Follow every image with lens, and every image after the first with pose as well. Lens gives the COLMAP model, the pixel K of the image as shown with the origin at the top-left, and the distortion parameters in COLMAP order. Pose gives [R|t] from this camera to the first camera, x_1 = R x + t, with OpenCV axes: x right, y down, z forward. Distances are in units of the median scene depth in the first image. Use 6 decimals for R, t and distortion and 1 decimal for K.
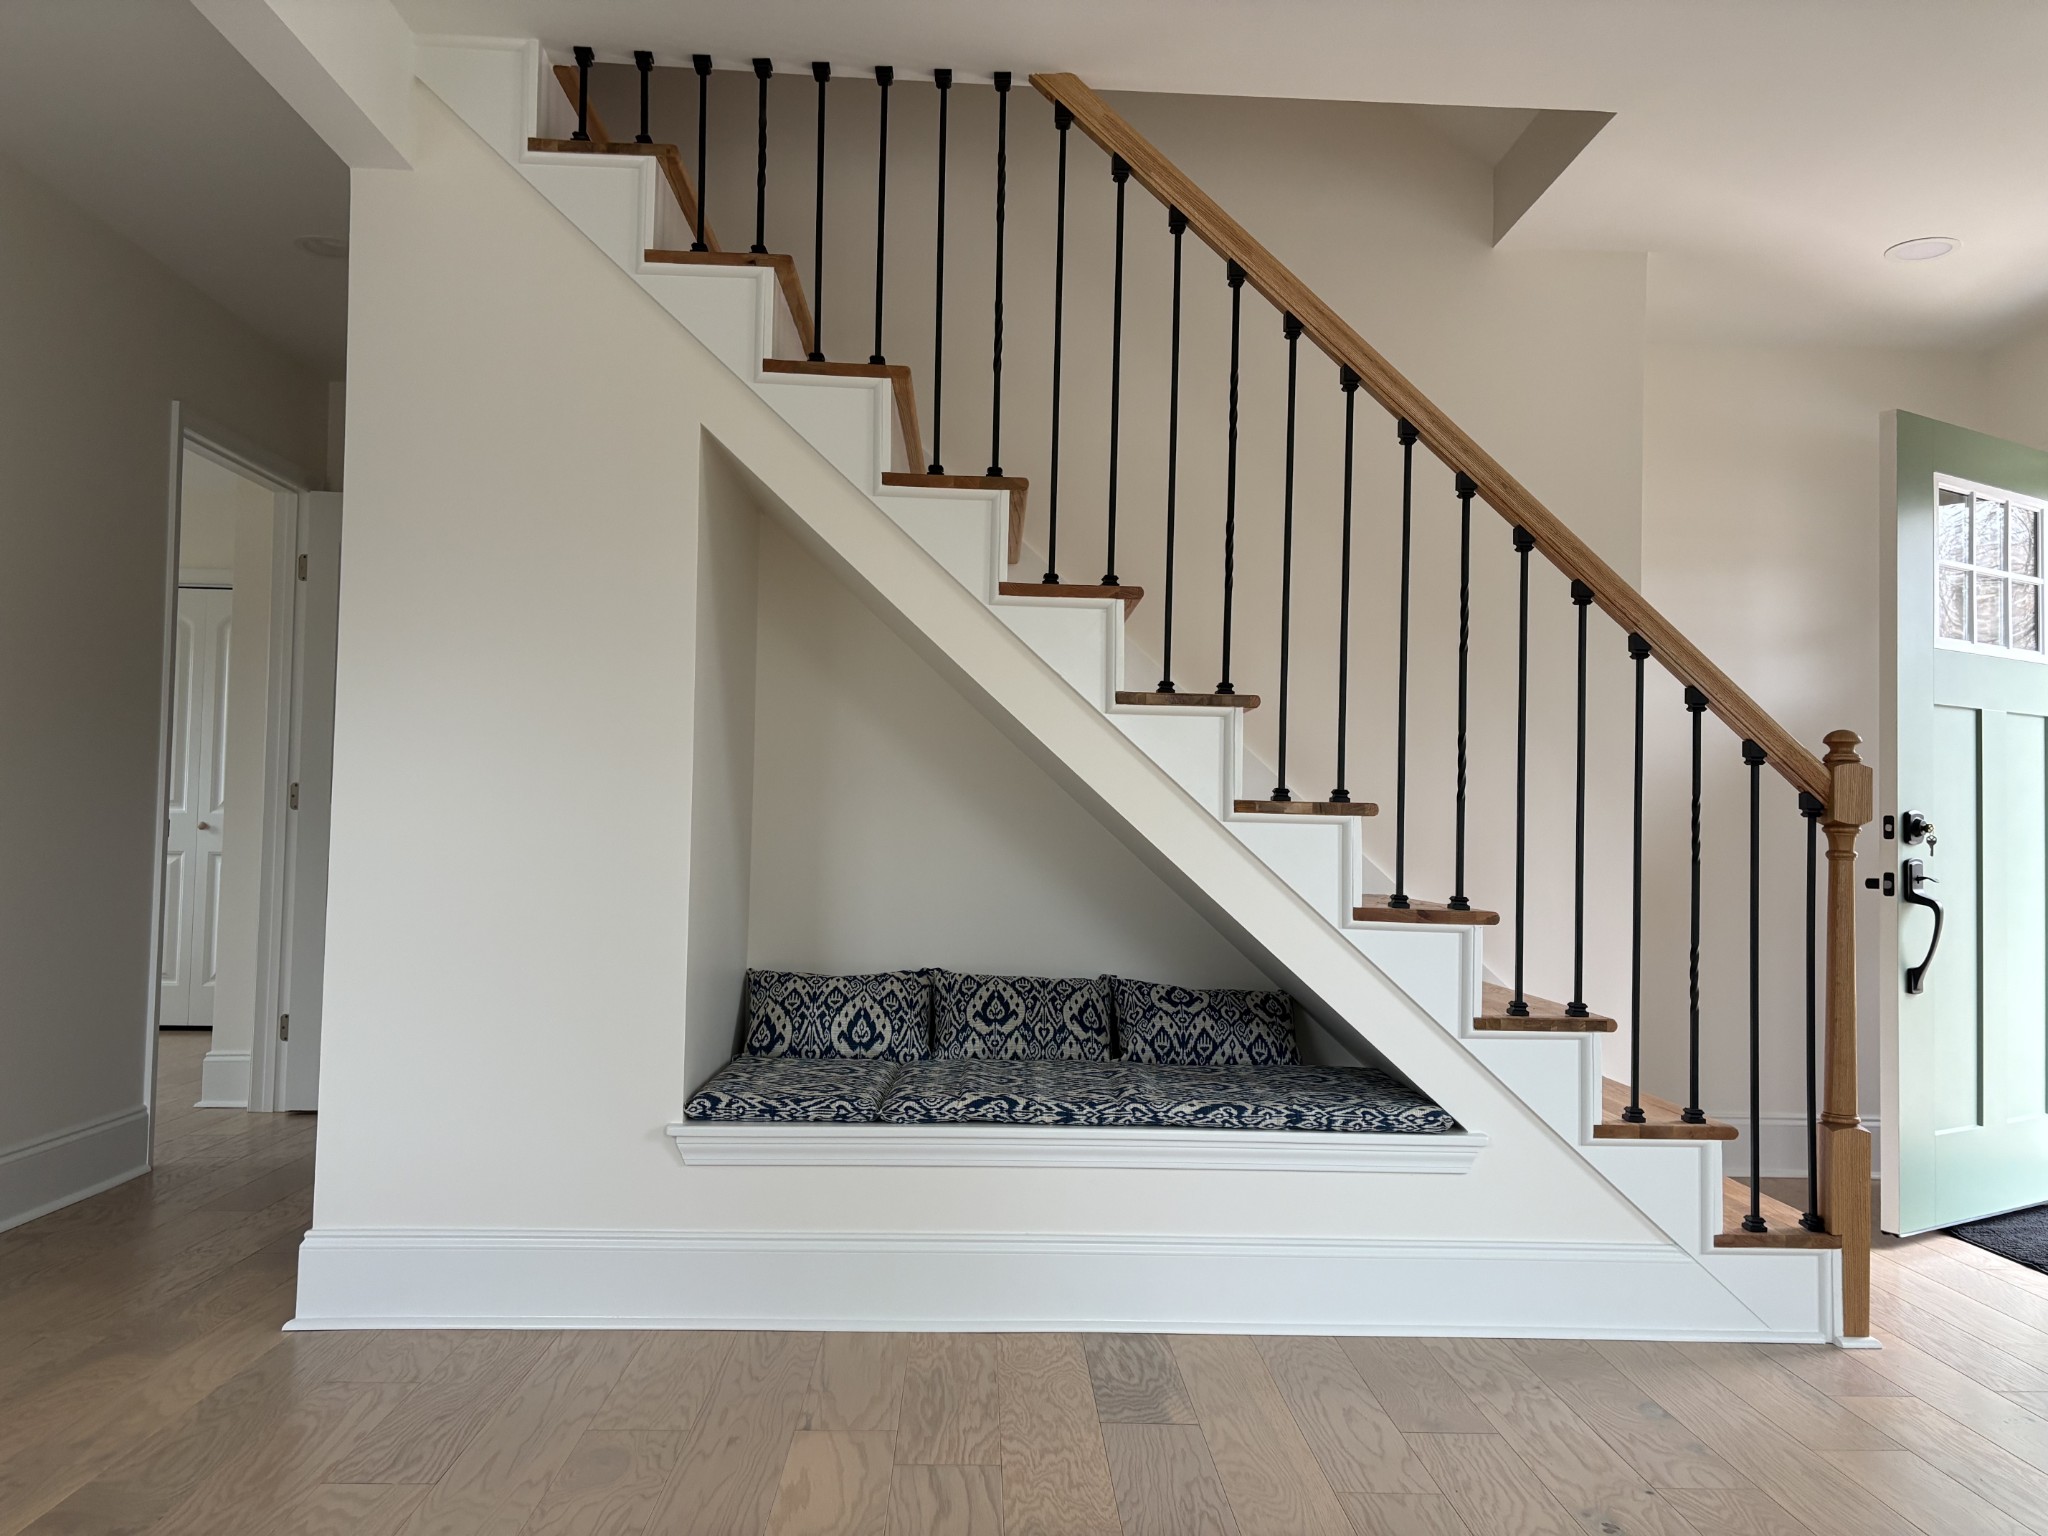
lens RADIAL K [[1561.0, 0, 1032.5], [0, 1561.0, 755.9], [0, 0, 1]] dist [0.030509, -0.015650]
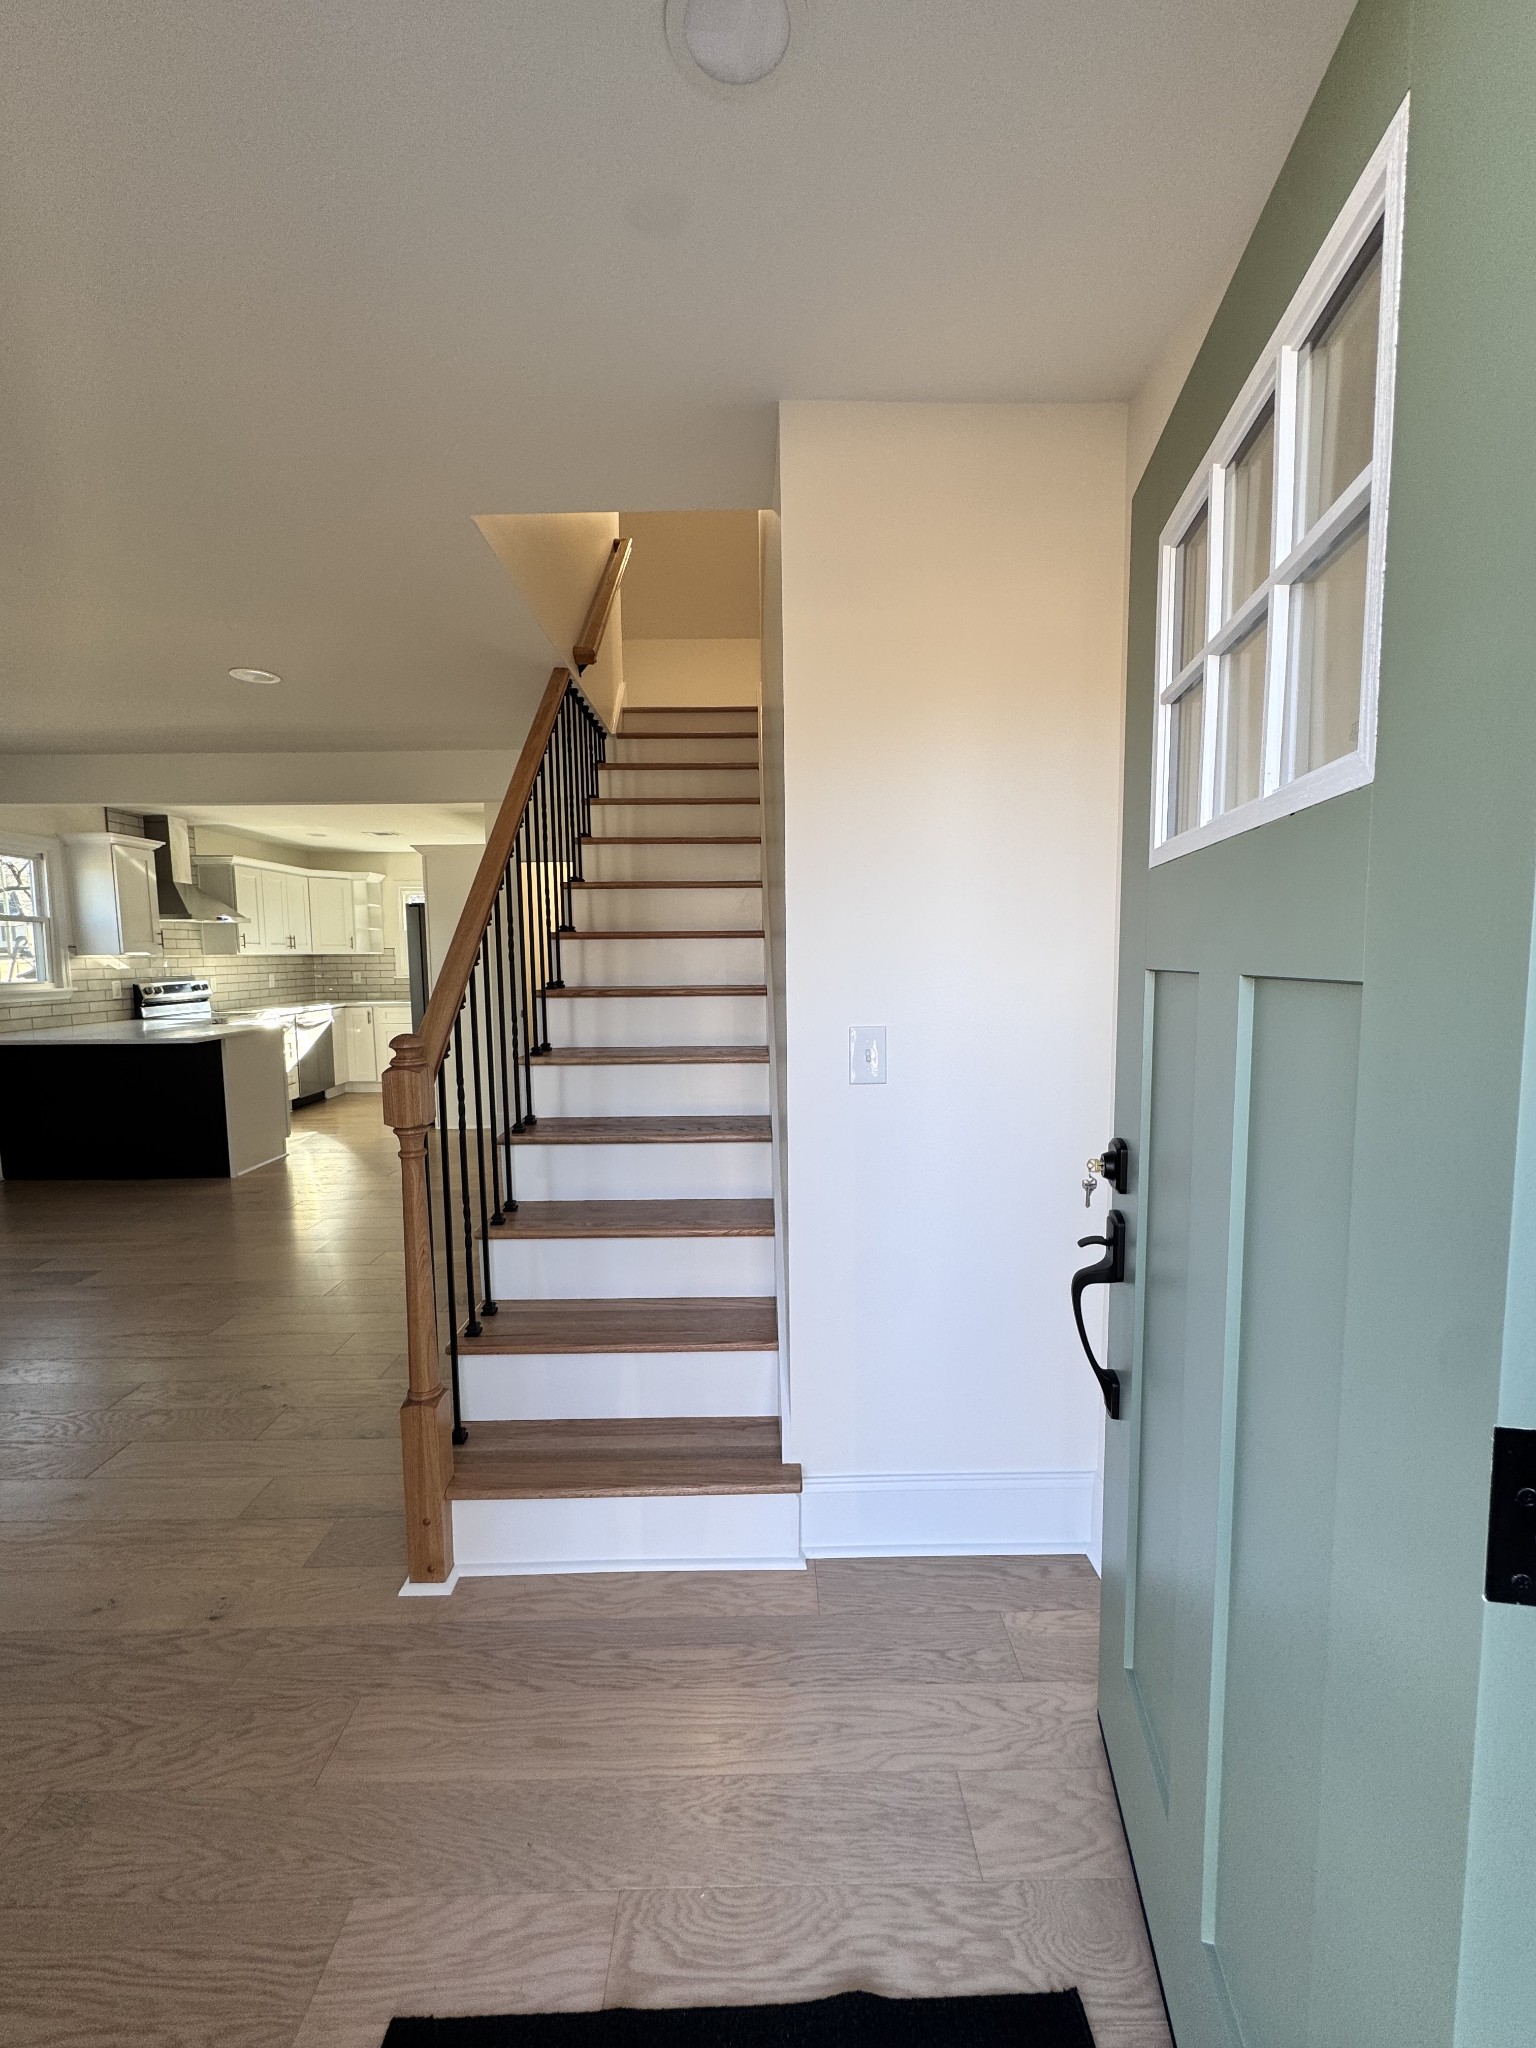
lens RADIAL K [[818.7, 0, 778.8], [0, 818.7, 1030.0], [0, 0, 1]] dist [-0.001320, 0.000544]
pose [[-0.025894, 0.068625, -0.997306, 1.085437], [0.047058, 0.996619, 0.067356, -0.046989], [0.998556, -0.045187, -0.029036, 1.311192]]
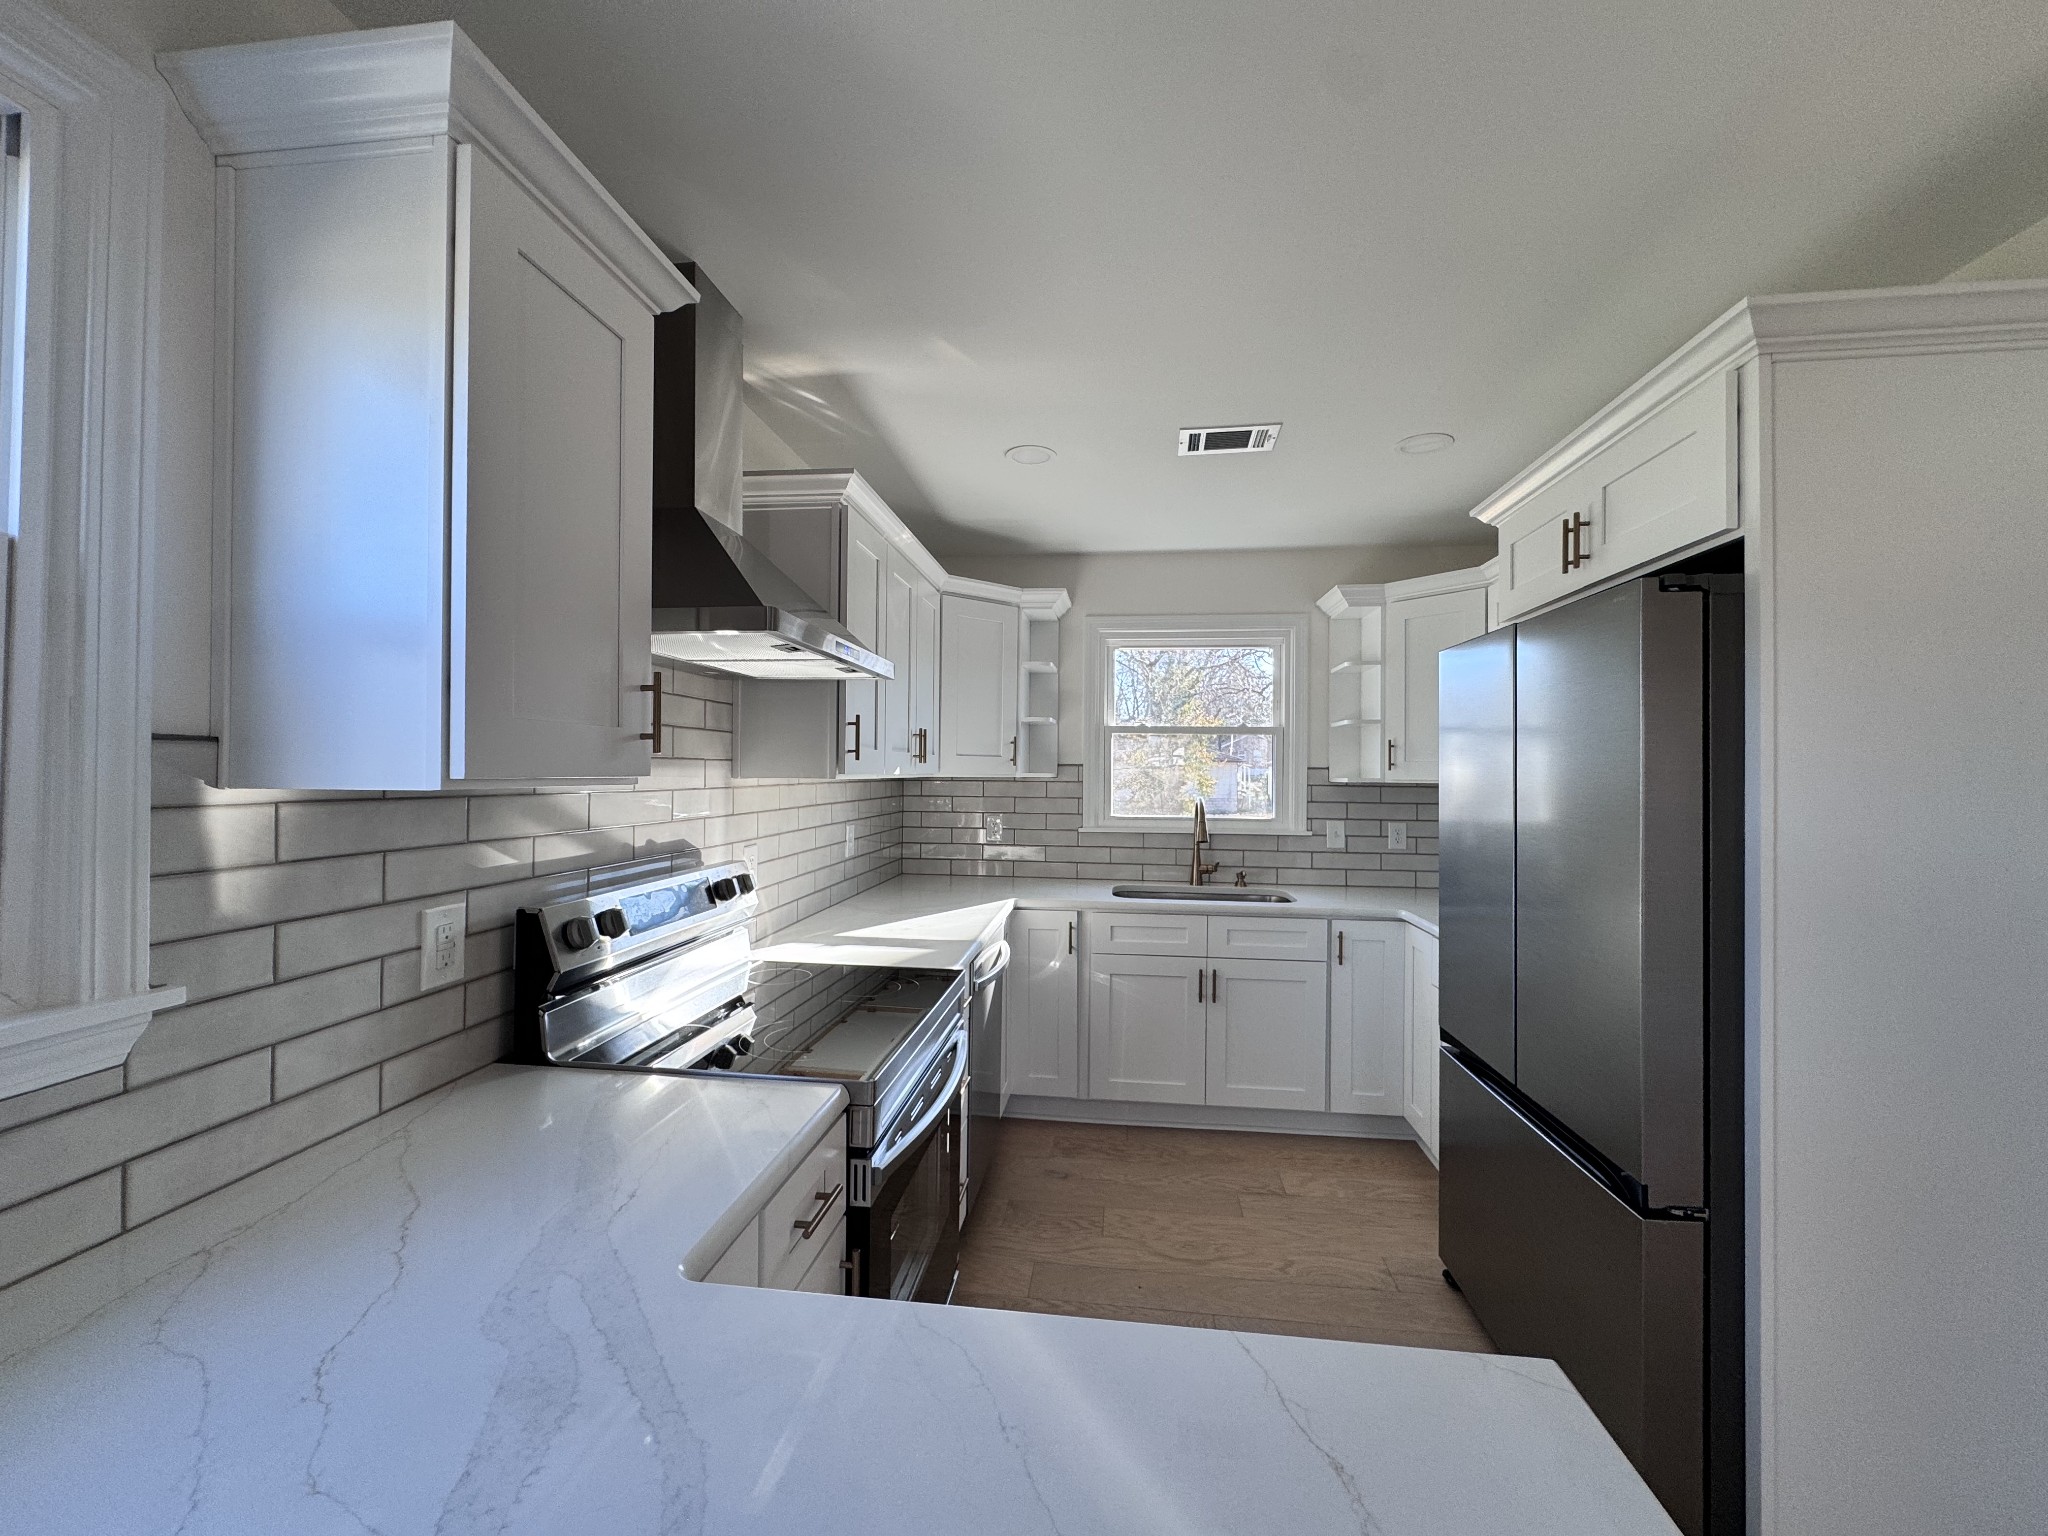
lens RADIAL K [[818.7, 0, 1031.1], [0, 818.7, 760.5], [0, 0, 1]] dist [-0.001320, 0.000544]
pose [[-0.161162, -0.039207, -0.986149, -0.464473], [0.028415, 0.998612, -0.044346, -0.152506], [0.986519, -0.035168, -0.159824, 0.043857]]
